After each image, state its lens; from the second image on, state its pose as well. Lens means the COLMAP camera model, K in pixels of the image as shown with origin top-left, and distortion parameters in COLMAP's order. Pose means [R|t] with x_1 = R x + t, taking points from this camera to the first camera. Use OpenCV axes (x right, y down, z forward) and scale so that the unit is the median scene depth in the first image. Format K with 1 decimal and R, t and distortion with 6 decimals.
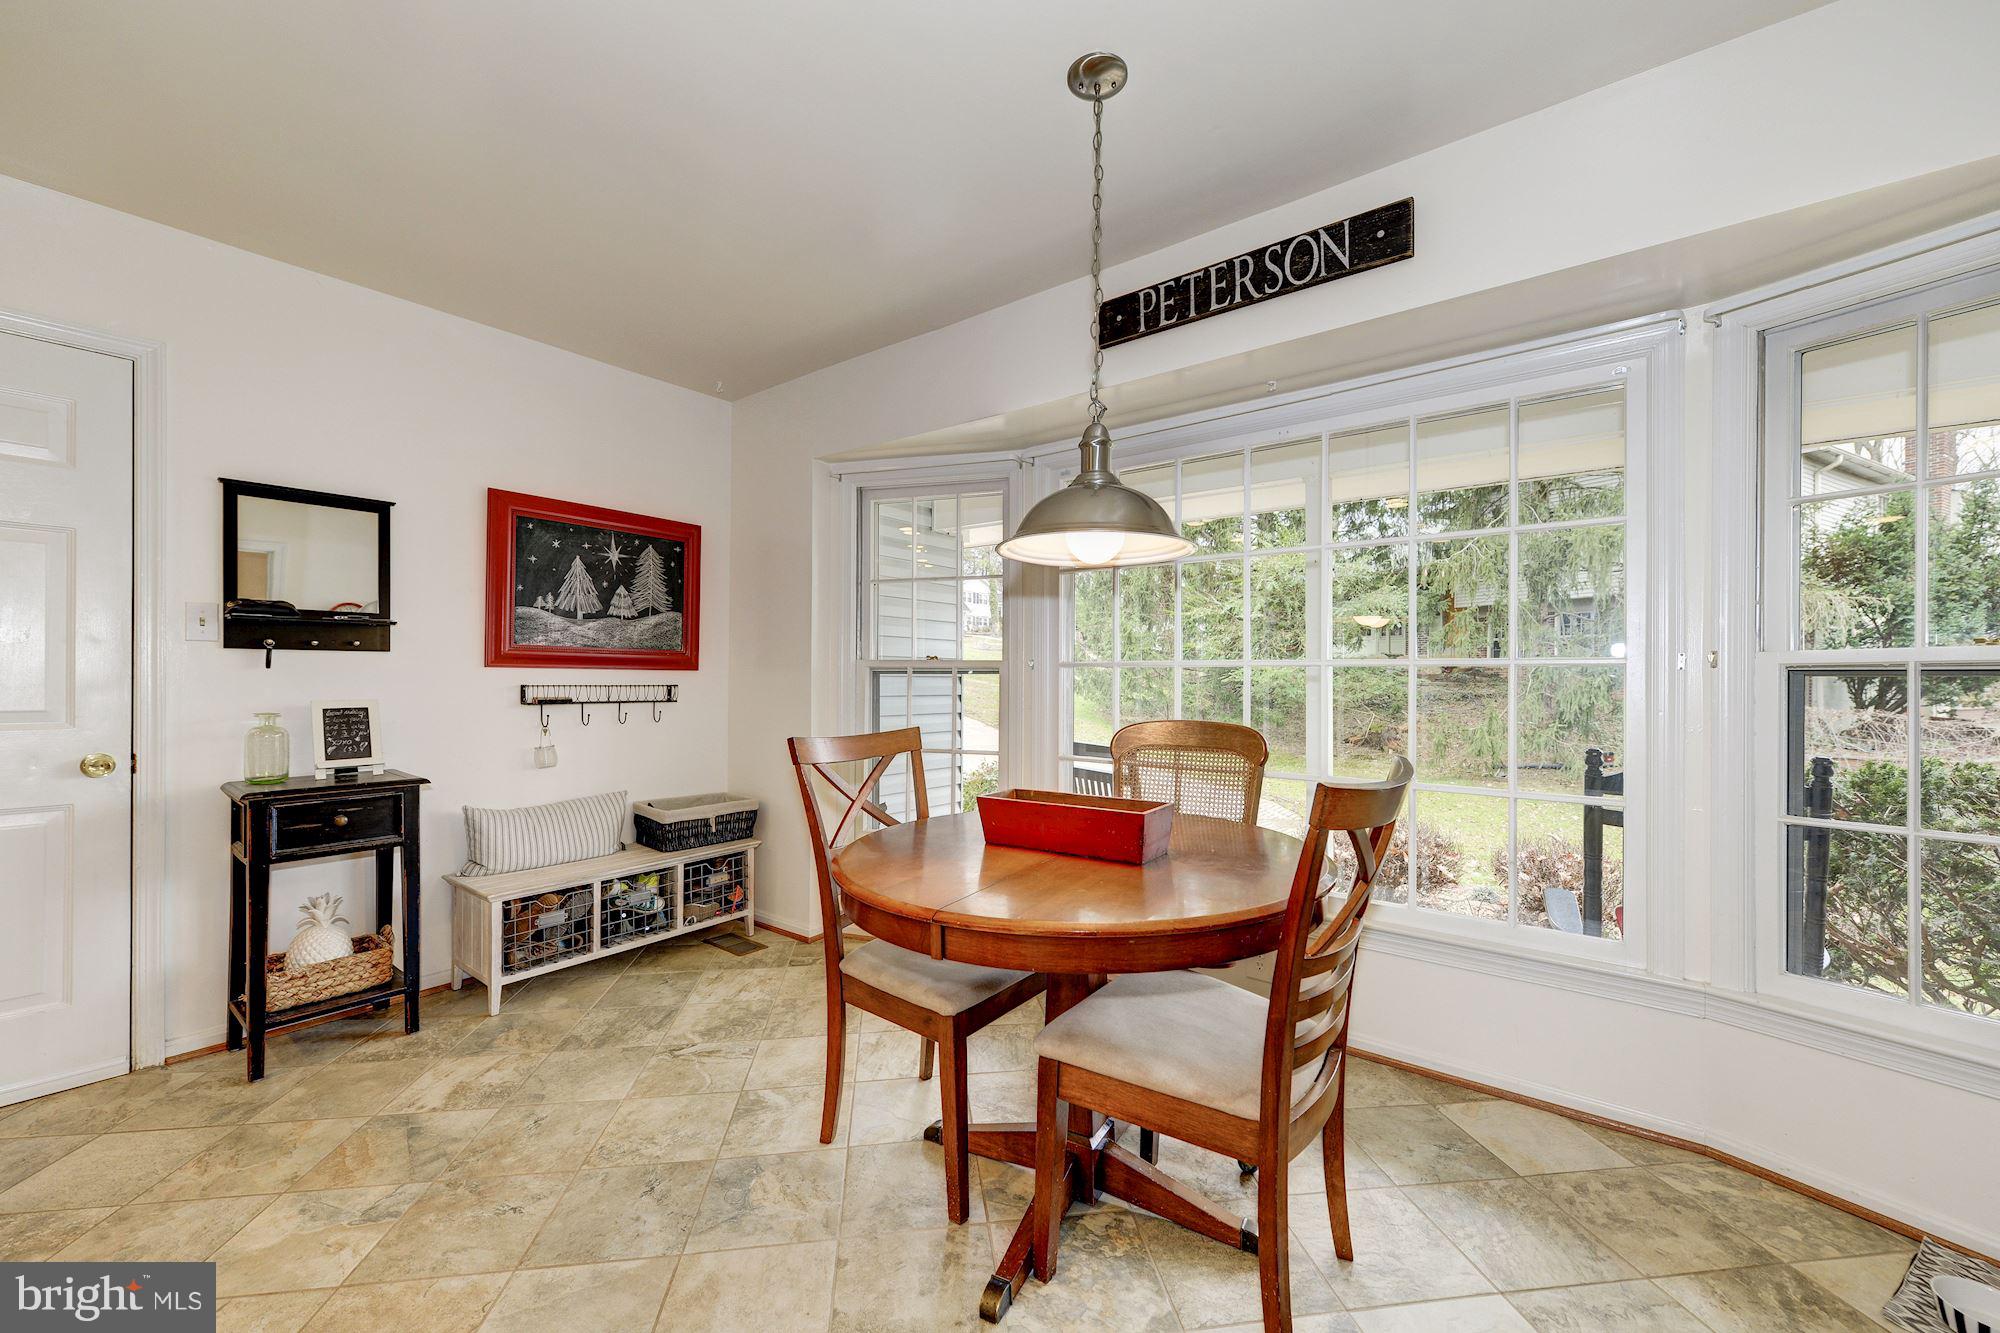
lens RADIAL K [[787.9, 0, 997.3], [0, 787.9, 674.4], [0, 0, 1]] dist [0.002036, 0.000371]
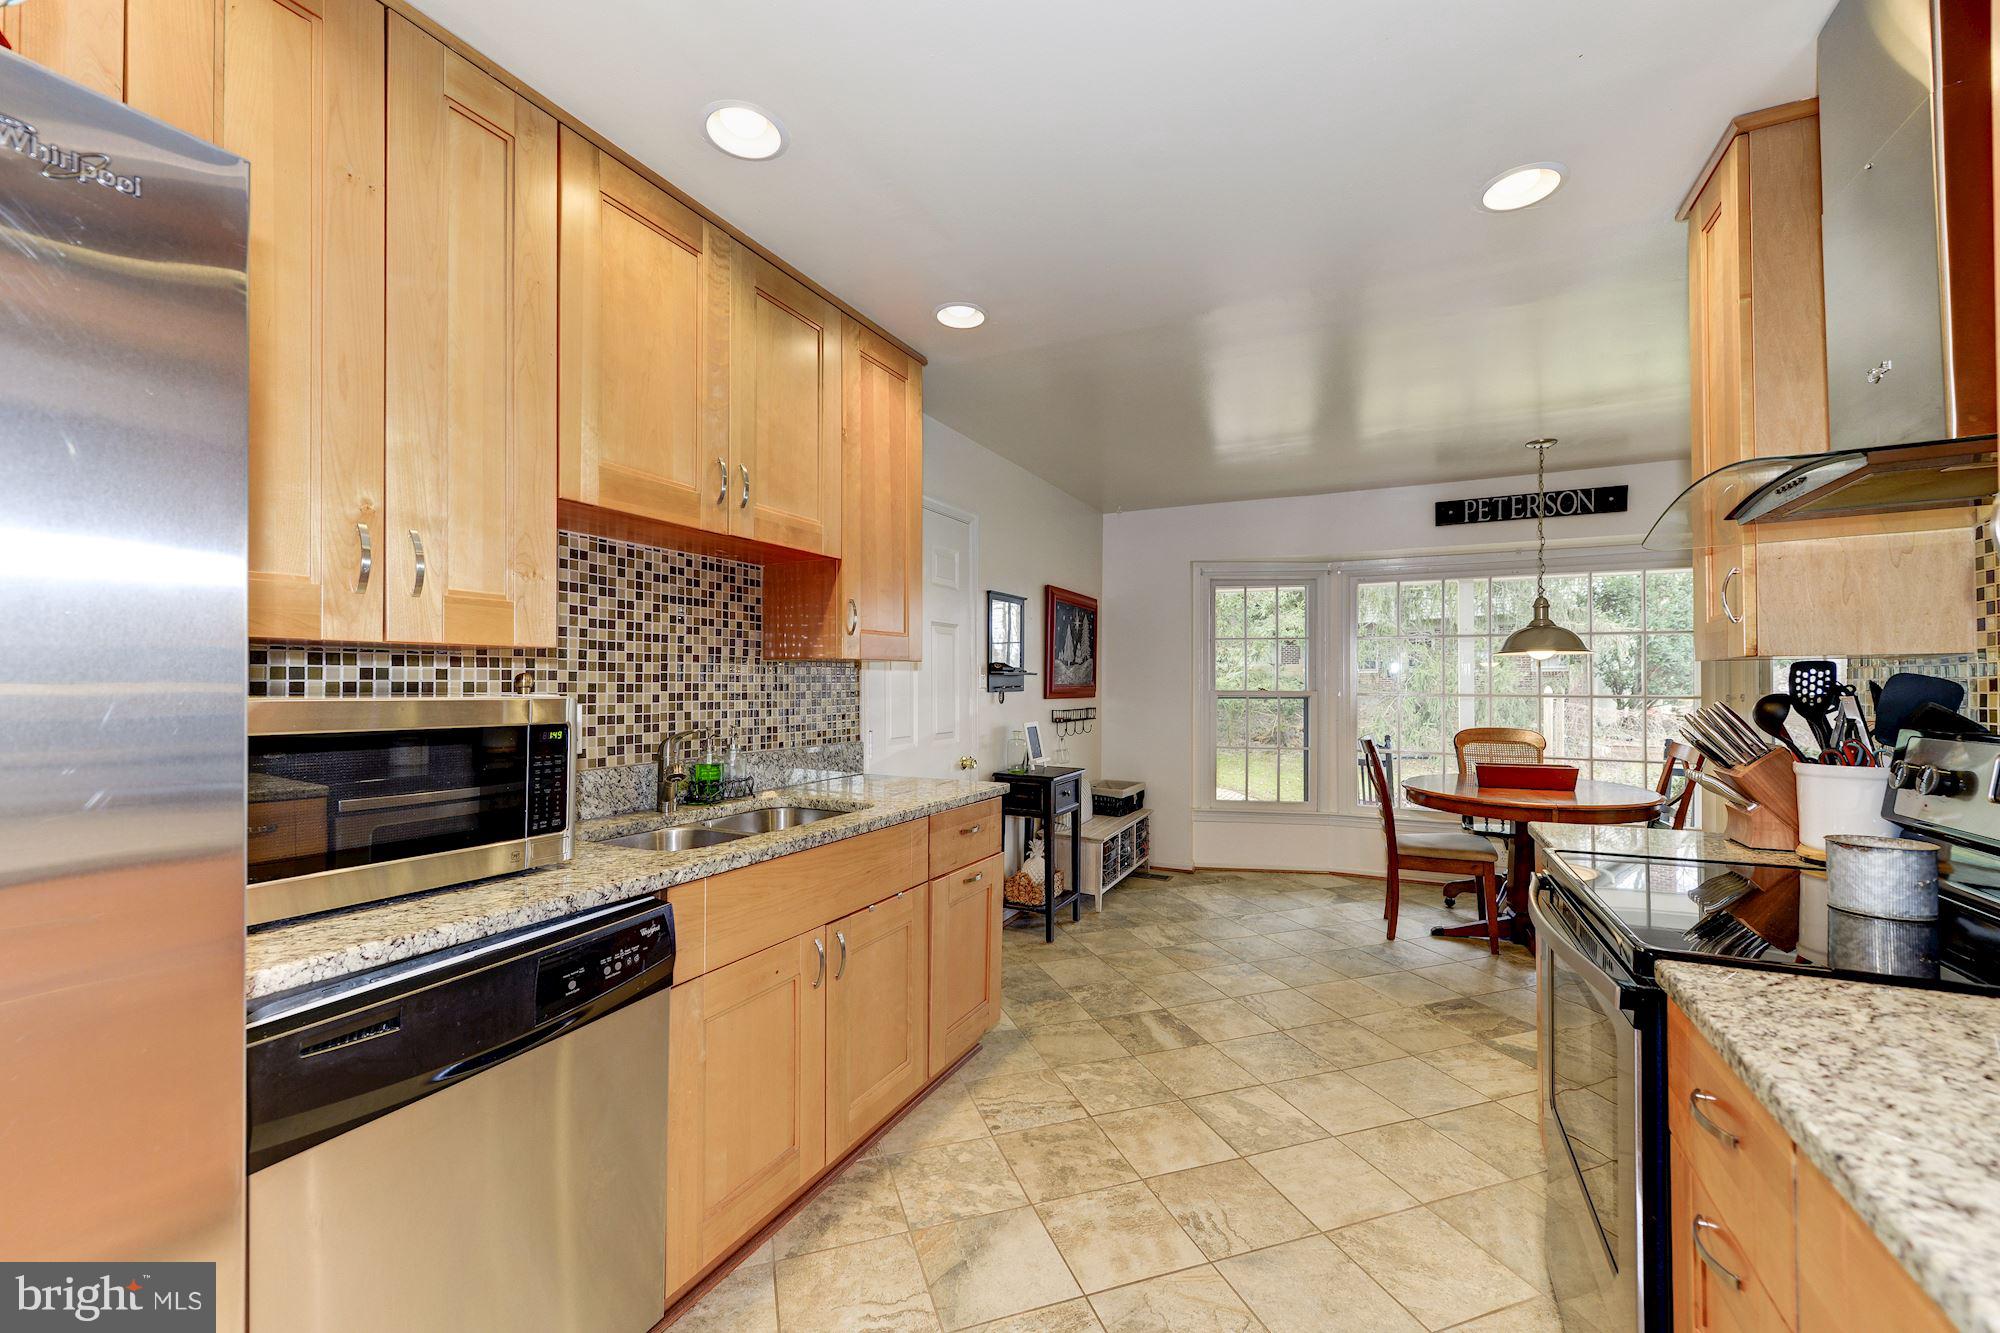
lens RADIAL K [[787.9, 0, 1003.8], [0, 787.9, 673.2], [0, 0, 1]] dist [0.002036, 0.000371]
pose [[0.980359, -0.001932, 0.197212, -1.289111], [0.003407, 0.999969, -0.007138, -0.061469], [-0.197192, 0.007670, 0.980335, -0.639289]]
